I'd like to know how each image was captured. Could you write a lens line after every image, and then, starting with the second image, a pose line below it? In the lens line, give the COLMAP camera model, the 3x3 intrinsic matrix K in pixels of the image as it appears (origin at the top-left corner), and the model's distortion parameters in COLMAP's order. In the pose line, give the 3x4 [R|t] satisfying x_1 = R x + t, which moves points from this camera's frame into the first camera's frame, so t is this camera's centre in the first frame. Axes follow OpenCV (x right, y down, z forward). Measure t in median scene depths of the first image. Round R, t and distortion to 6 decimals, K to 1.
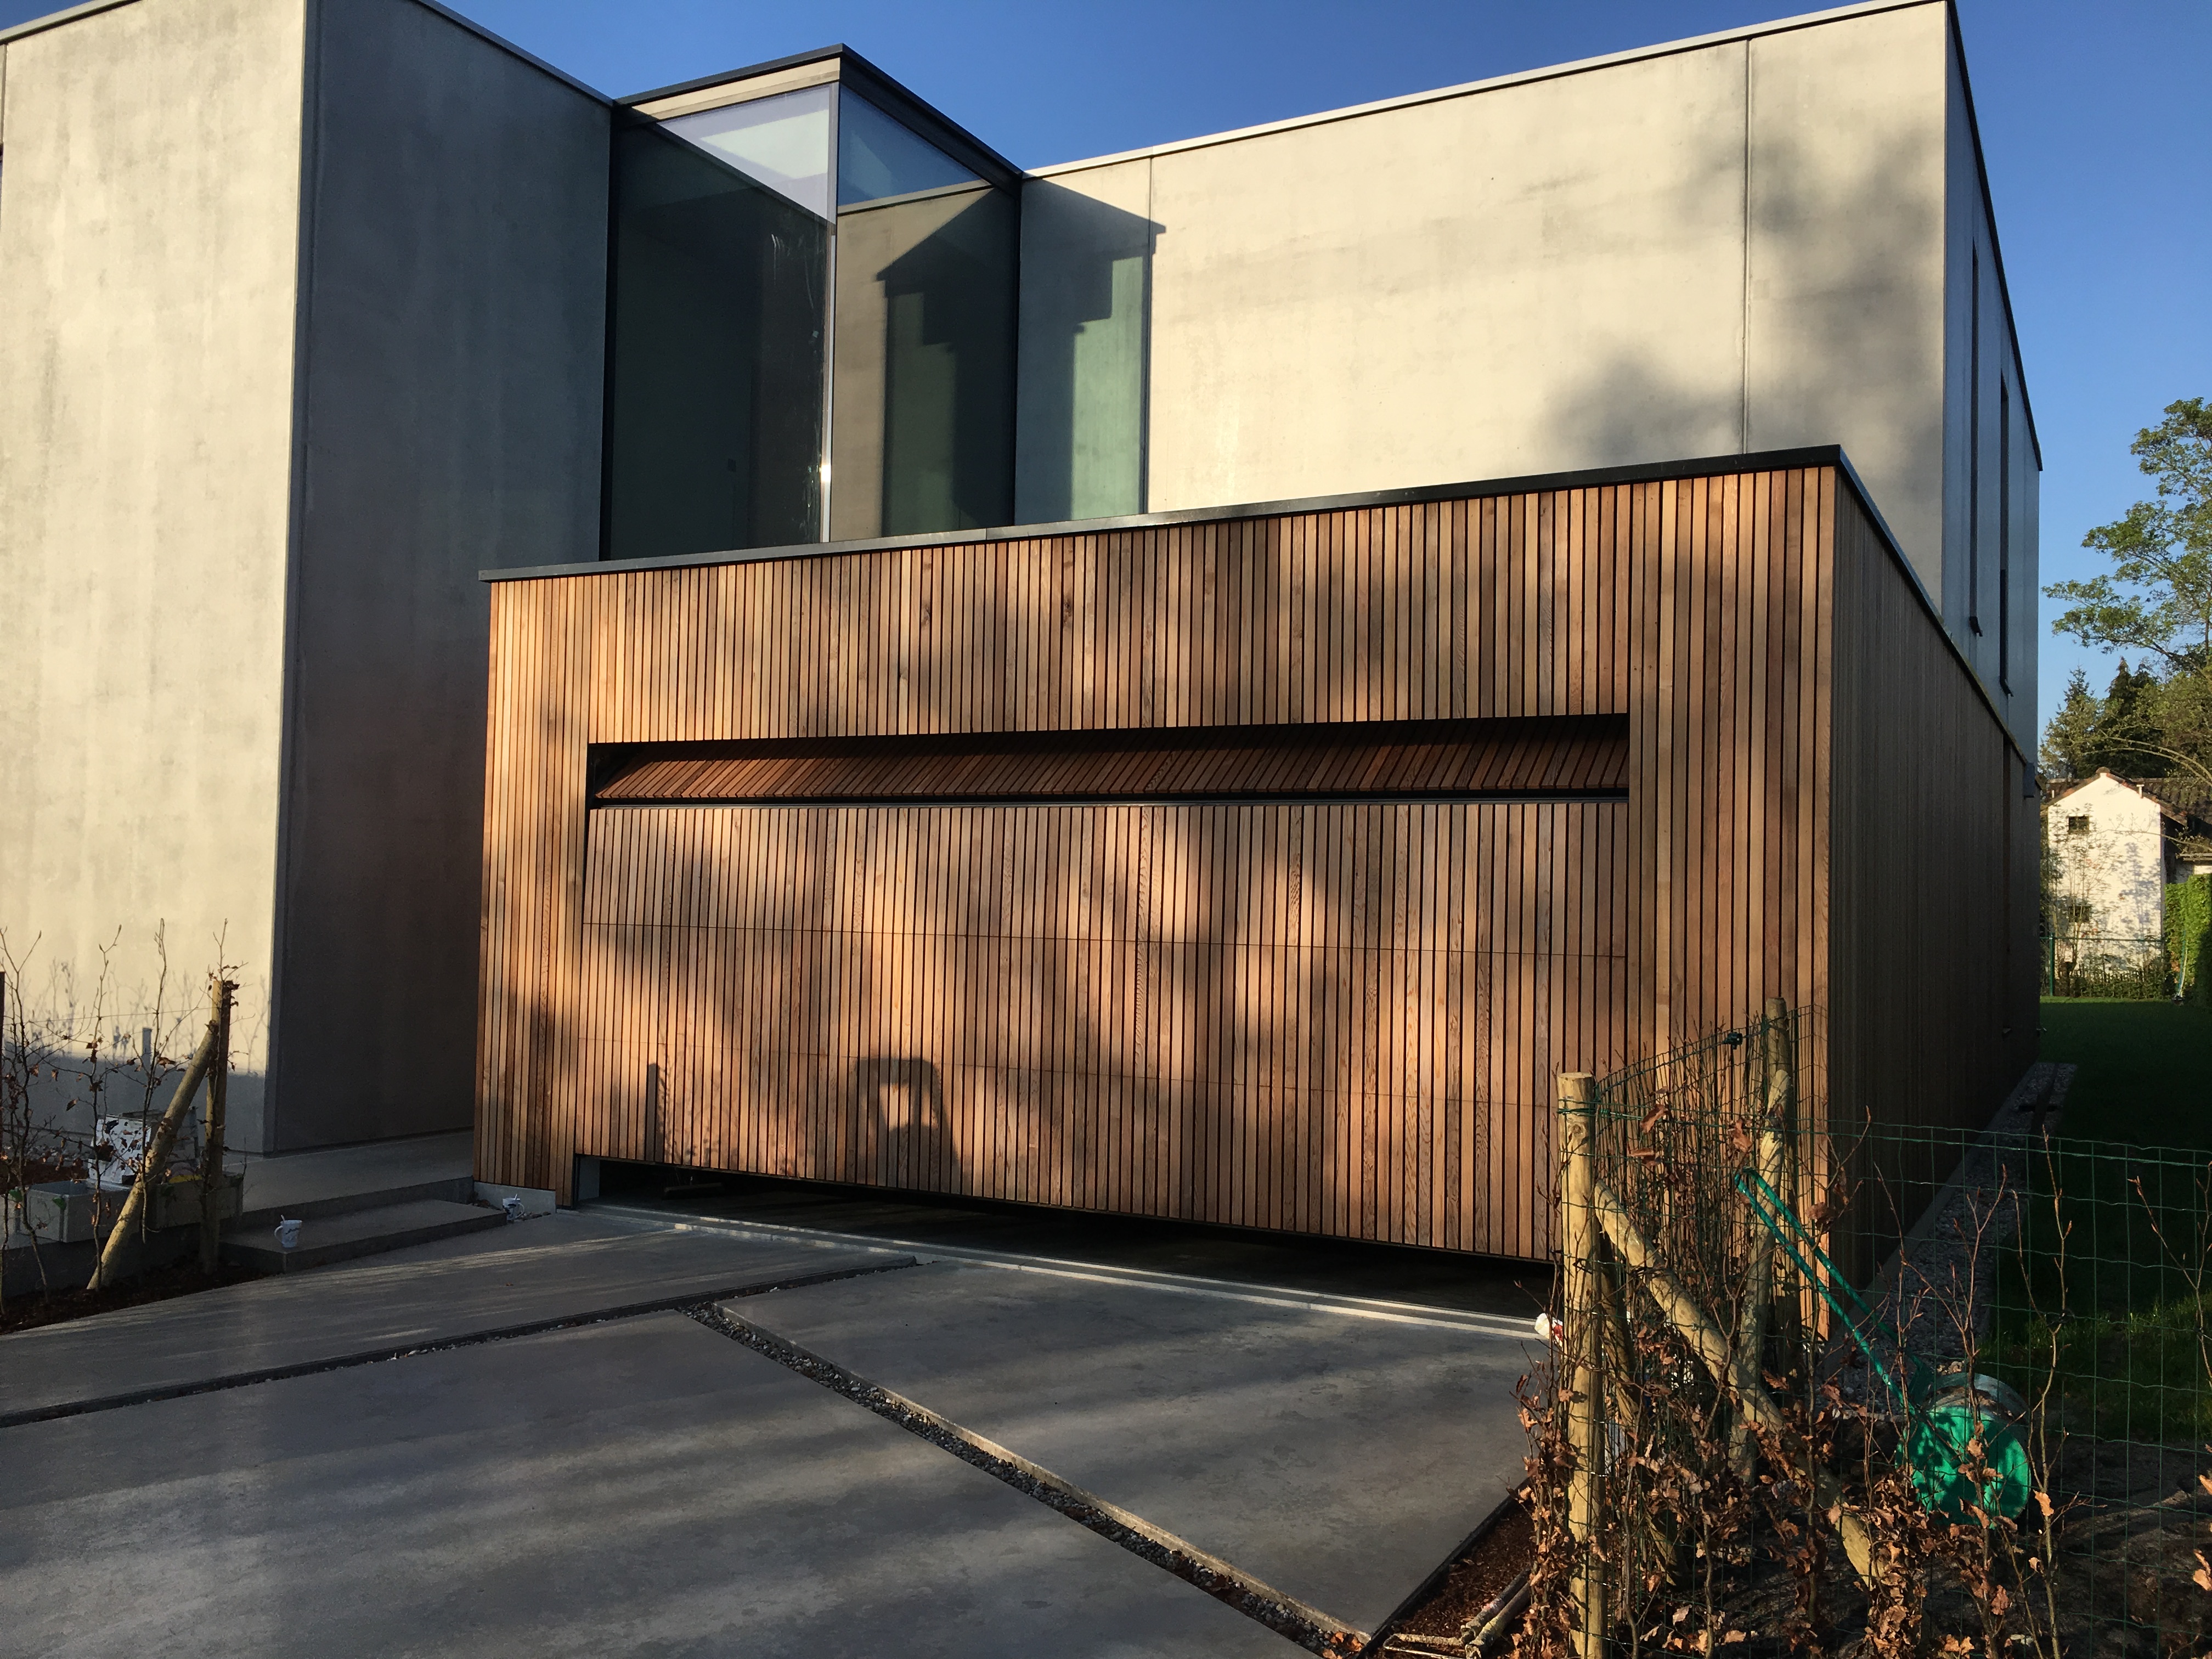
lens RADIAL K [[1860.8, 0, 1105.7], [0, 1860.8, 831.5], [0, 0, 1]] dist [0.082782, -0.113081]
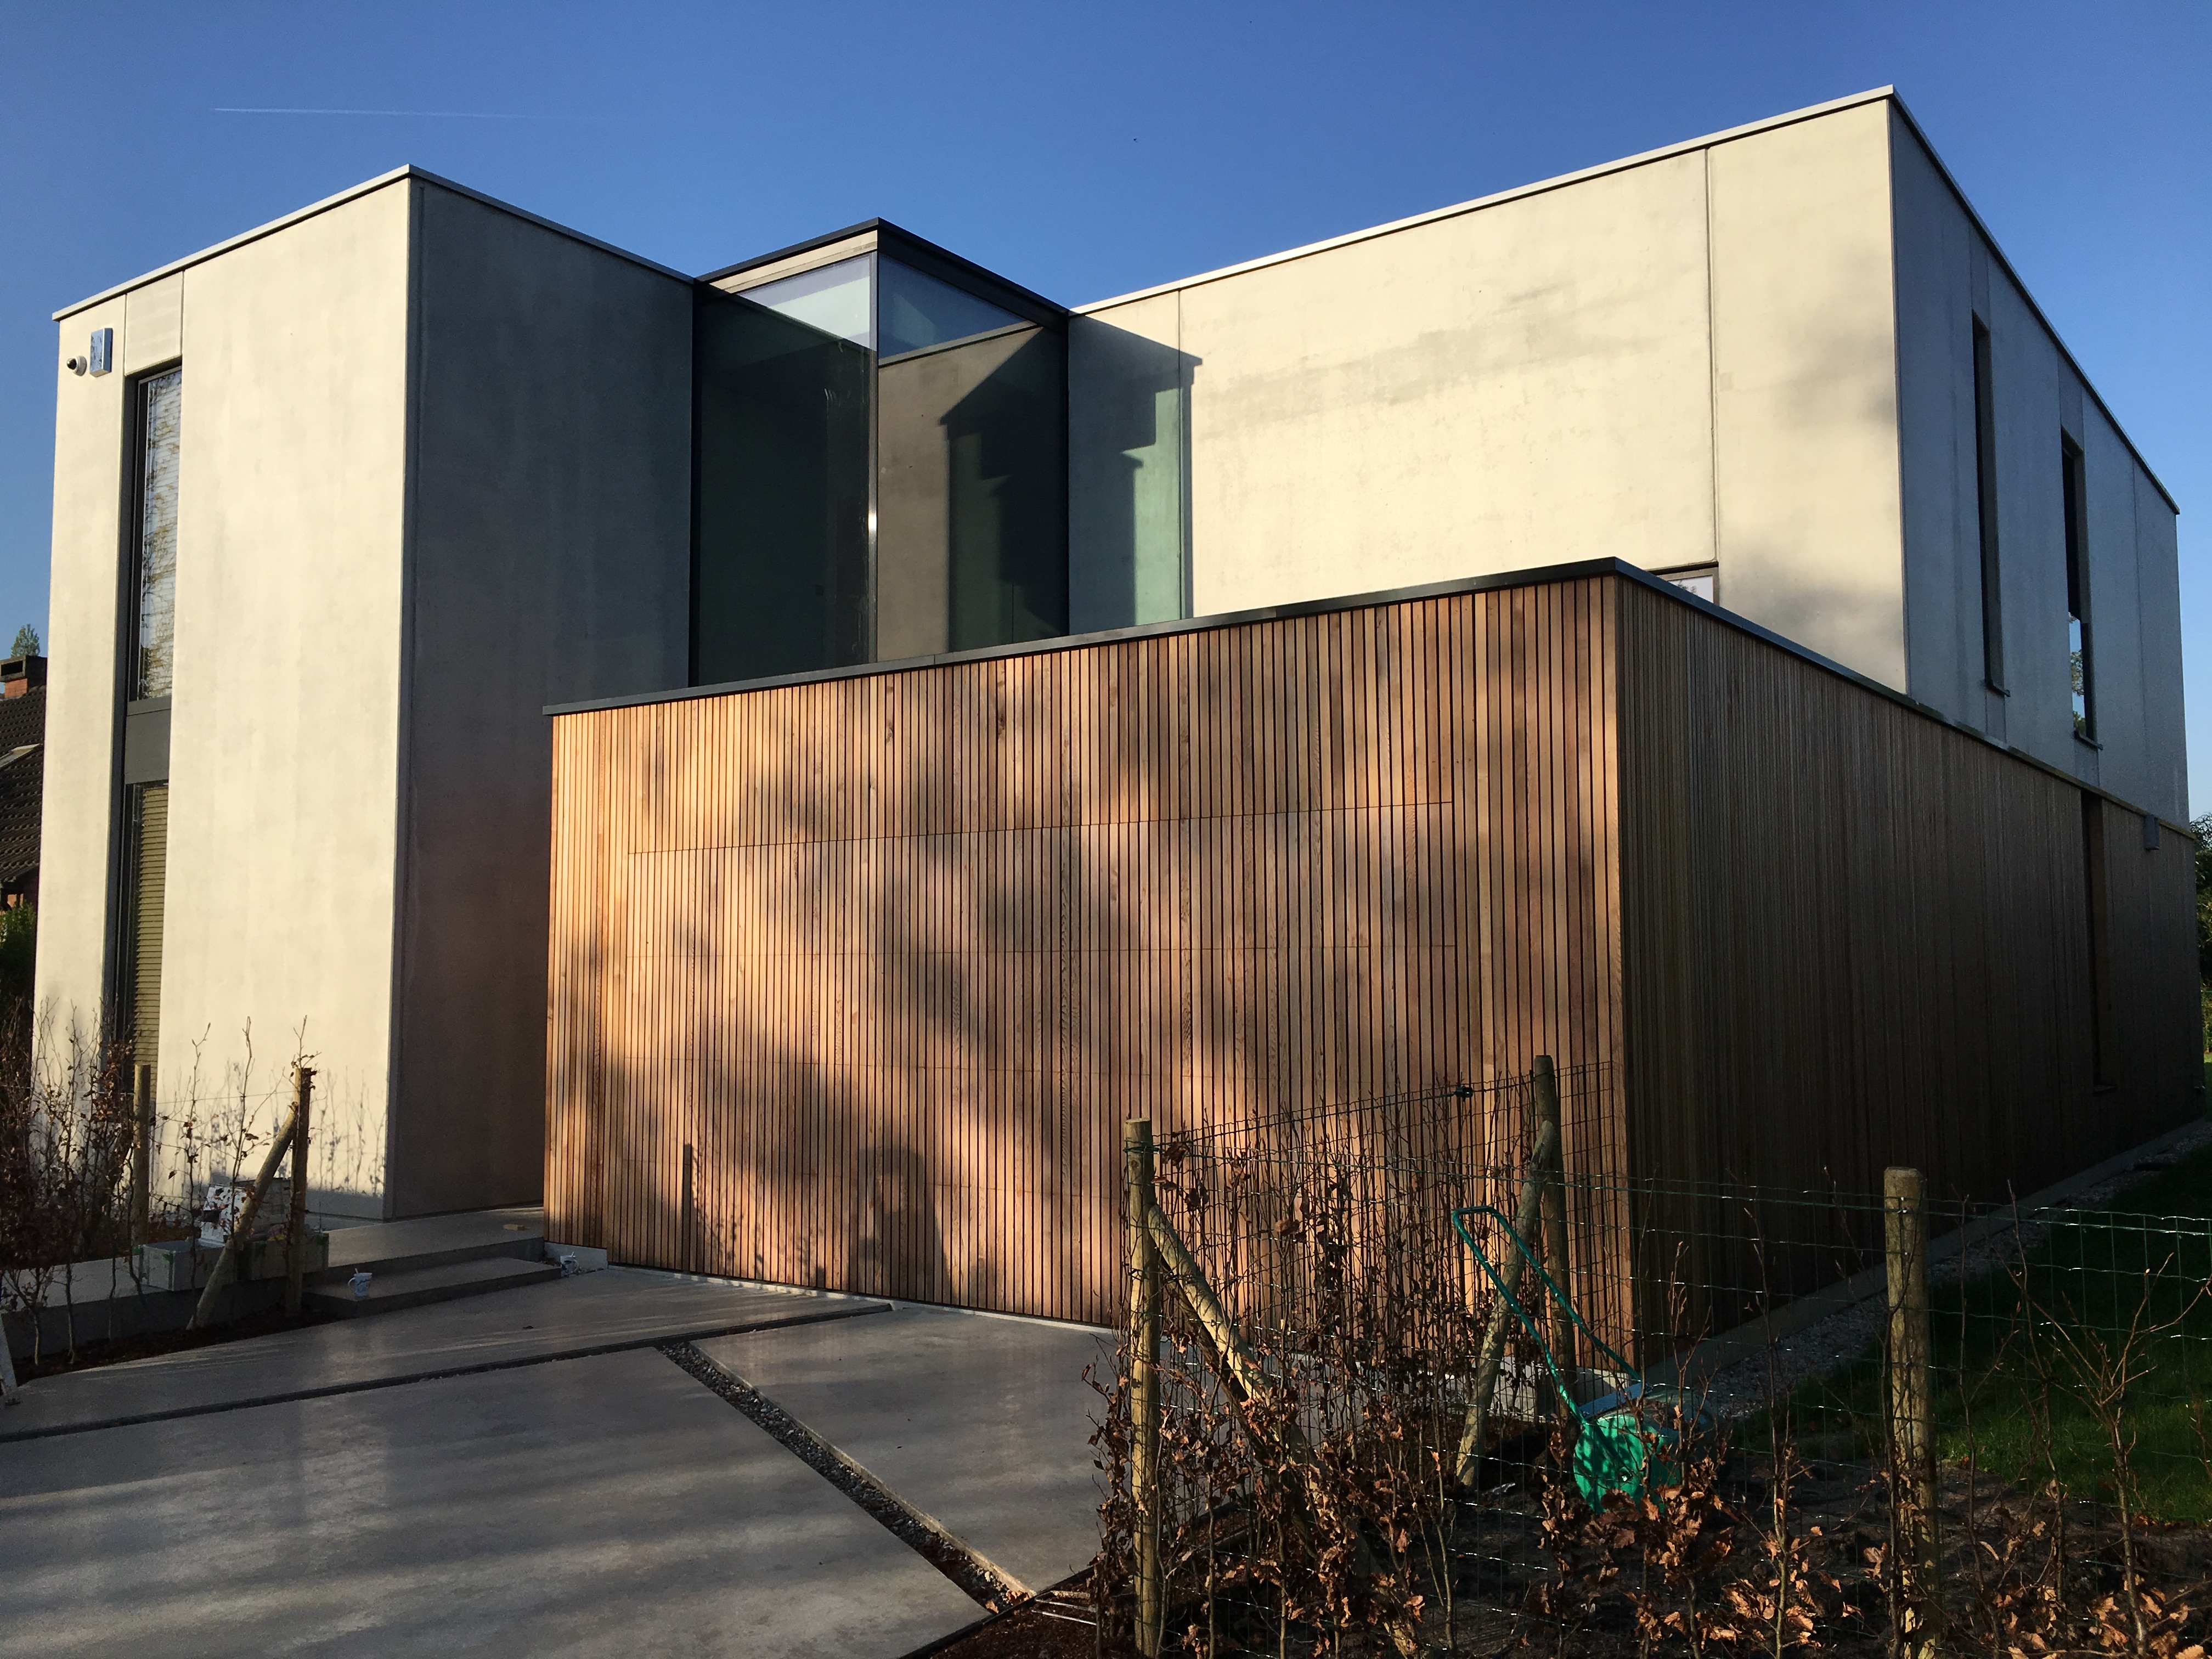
lens RADIAL K [[1865.4, 0, 1106.0], [0, 1865.4, 829.5], [0, 0, 1]] dist [0.085637, -0.122028]
pose [[0.990471, -0.035010, -0.133198, 0.134226], [0.029419, 0.998611, -0.043711, -0.002578], [0.134544, 0.039376, 0.990125, -0.076570]]
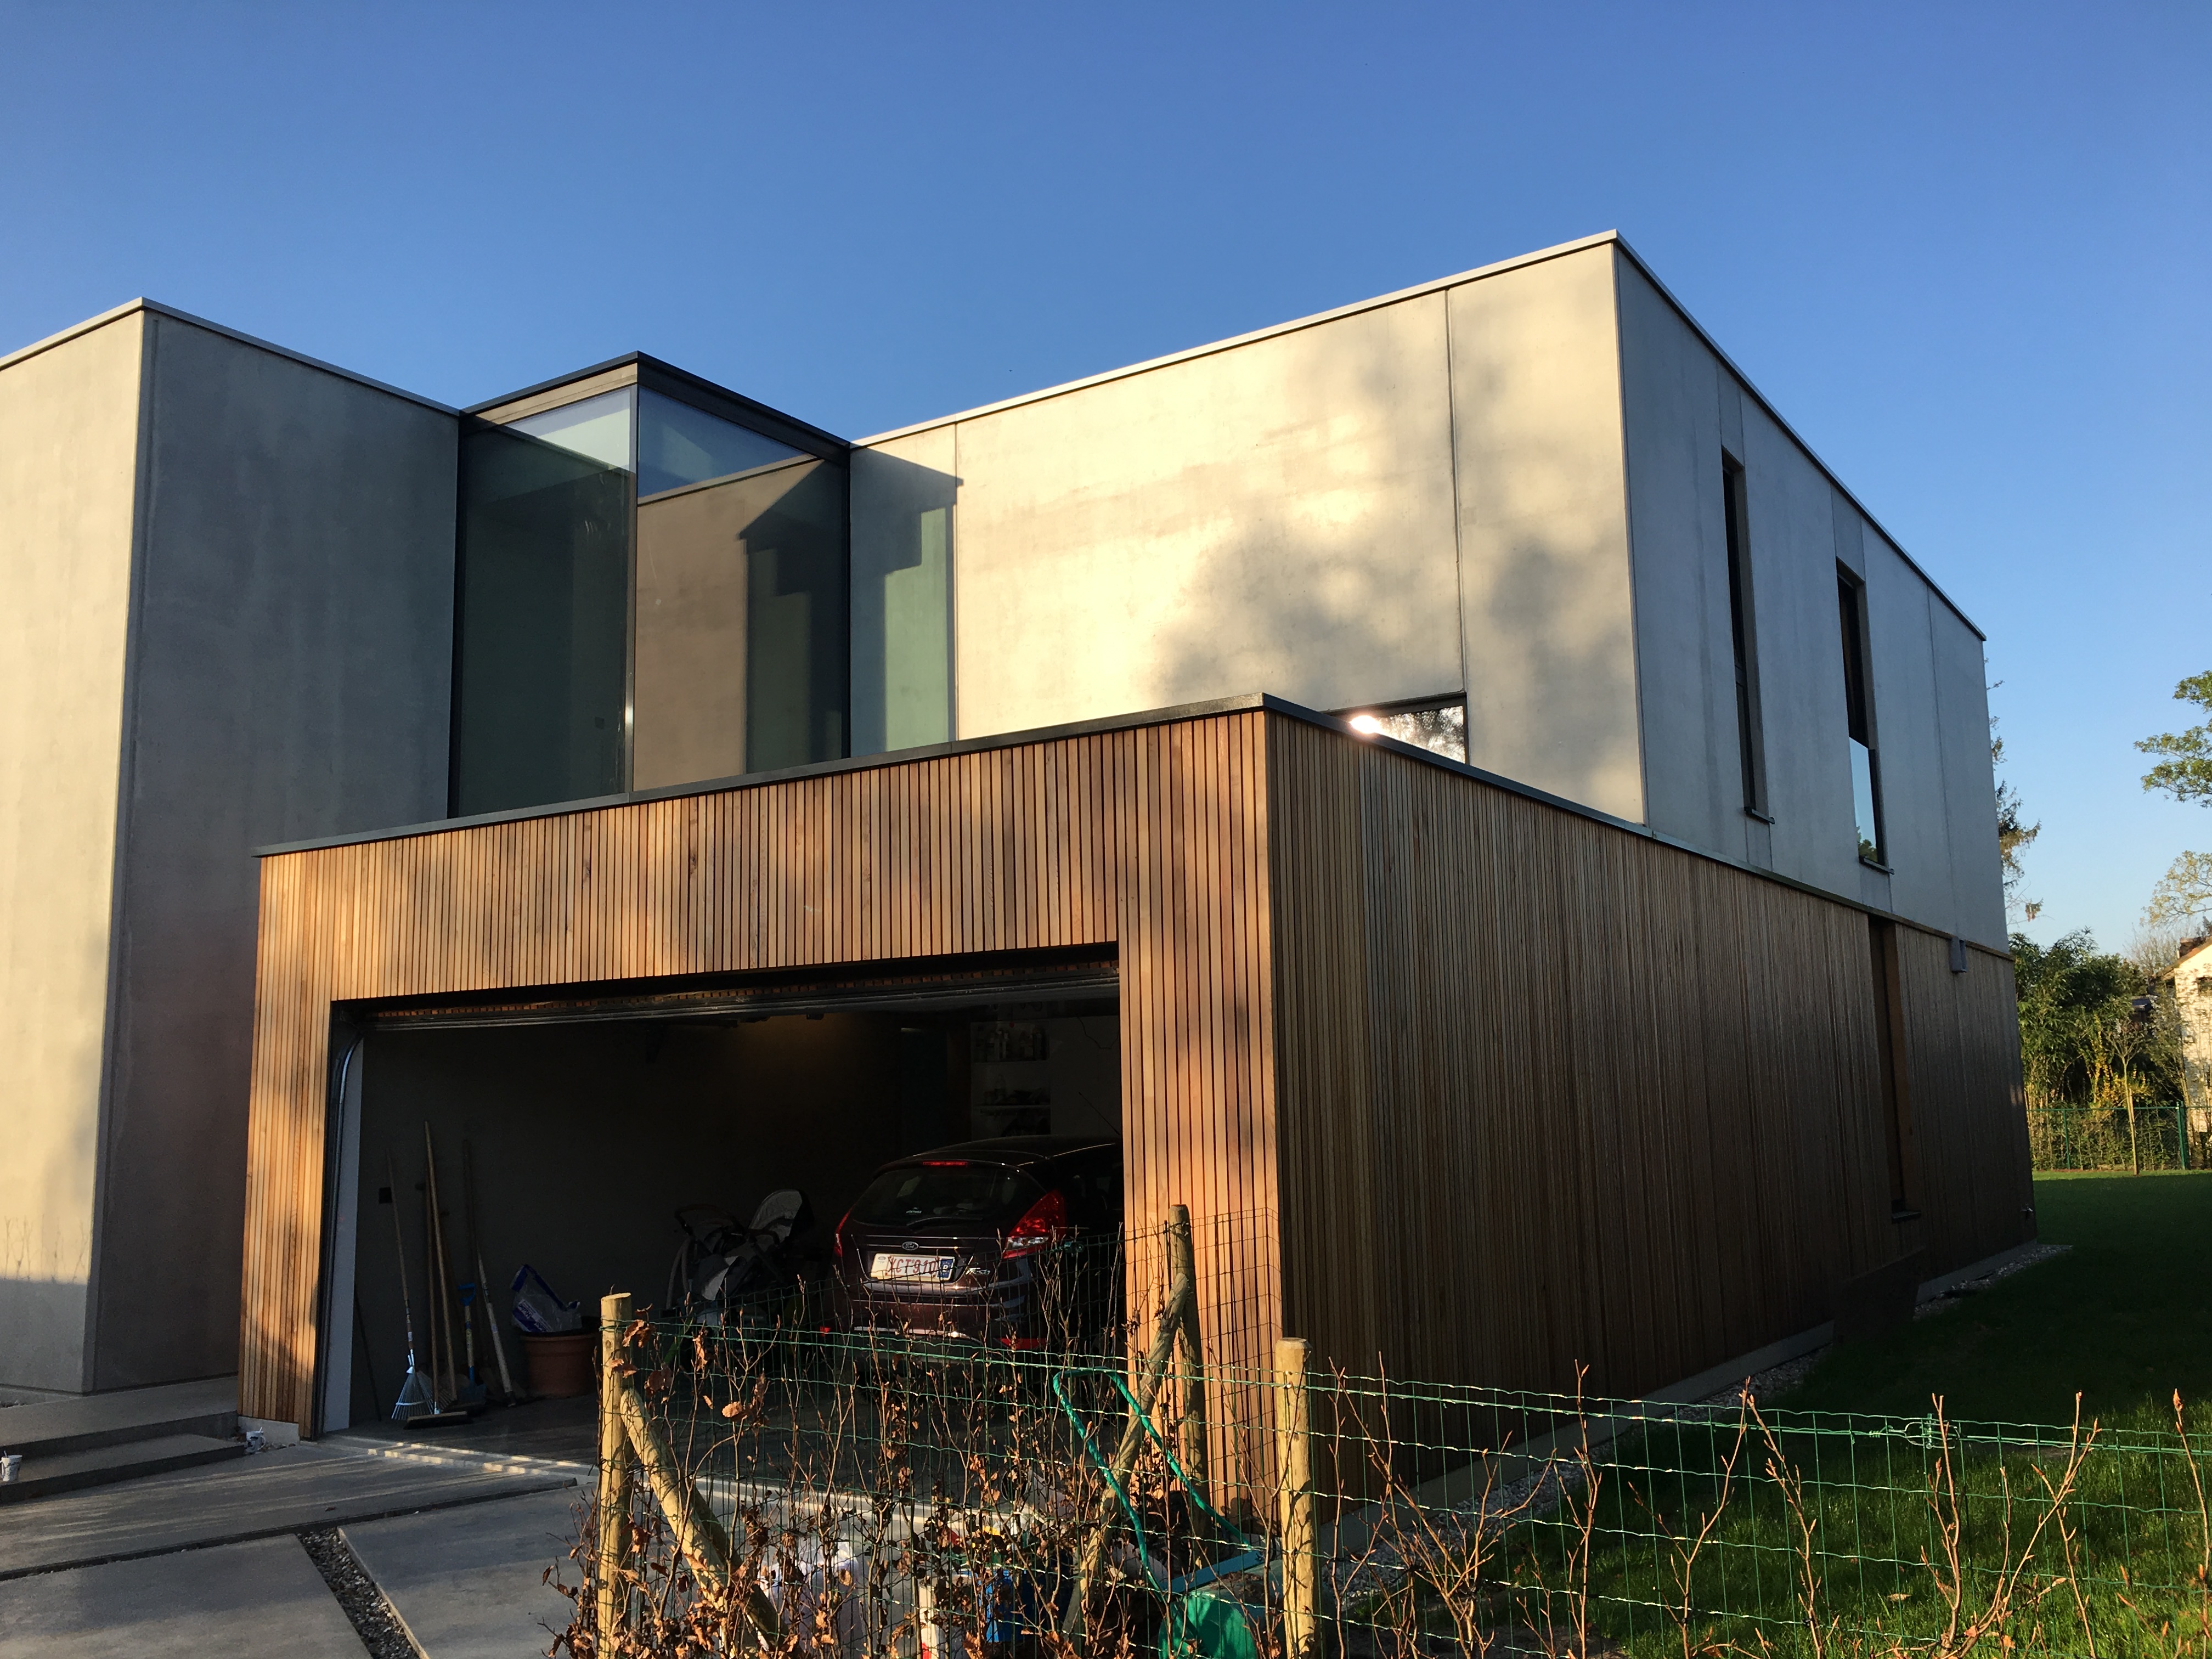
lens RADIAL K [[1884.5, 0, 1106.0], [0, 1884.5, 829.5], [0, 0, 1]] dist [0.071177, -0.087746]
pose [[0.994785, -0.052290, -0.087566, 0.224305], [0.042656, 0.993182, -0.108492, -0.005329], [0.092642, 0.104191, 0.990233, -0.055039]]
